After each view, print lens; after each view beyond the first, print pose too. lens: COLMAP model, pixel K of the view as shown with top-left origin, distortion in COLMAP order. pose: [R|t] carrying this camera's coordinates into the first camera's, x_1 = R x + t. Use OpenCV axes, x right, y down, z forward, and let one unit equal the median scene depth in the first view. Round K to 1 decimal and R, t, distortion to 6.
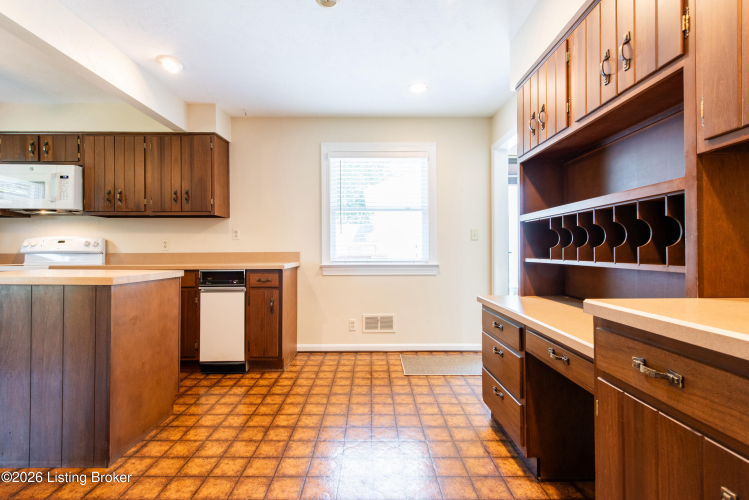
lens RADIAL K [[359.4, 0, 375.9], [0, 359.4, 243.9], [0, 0, 1]] dist [0.004319, -0.001096]
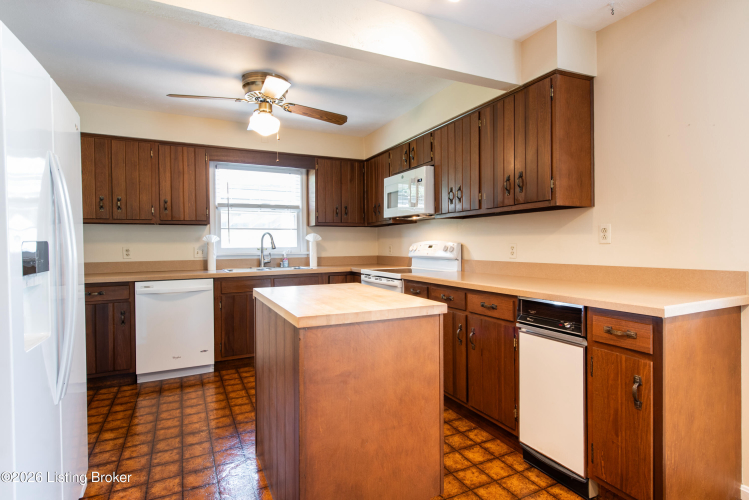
lens RADIAL K [[389.6, 0, 372.6], [0, 389.6, 248.2], [0, 0, 1]] dist [0.003600, 0.000412]
pose [[0.427053, 0.007250, -0.904197, 0.017359], [0.027932, 0.999385, 0.021205, -0.028449], [0.903795, -0.034312, 0.426588, 0.406515]]
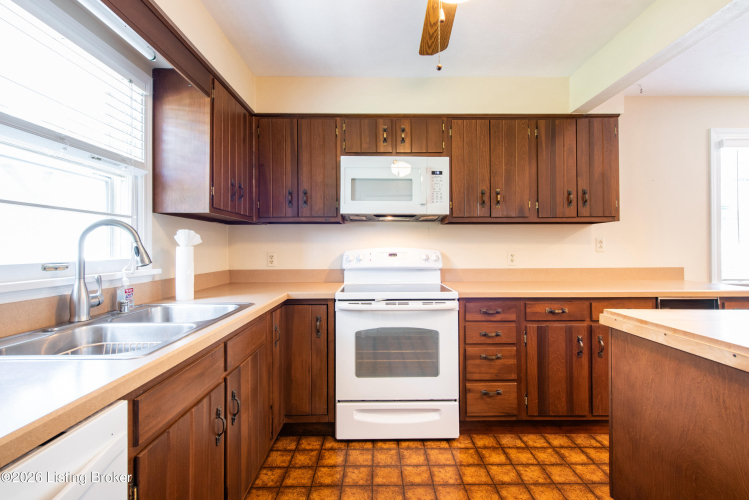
lens RADIAL K [[350.4, 0, 331.9], [0, 350.4, 262.6], [0, 0, 1]] dist [0.021410, 0.000316]
pose [[0.999968, -0.001982, 0.007710, -1.015260], [0.001702, 0.999344, 0.036164, -0.017586], [-0.007776, -0.036149, 0.999316, 0.217055]]
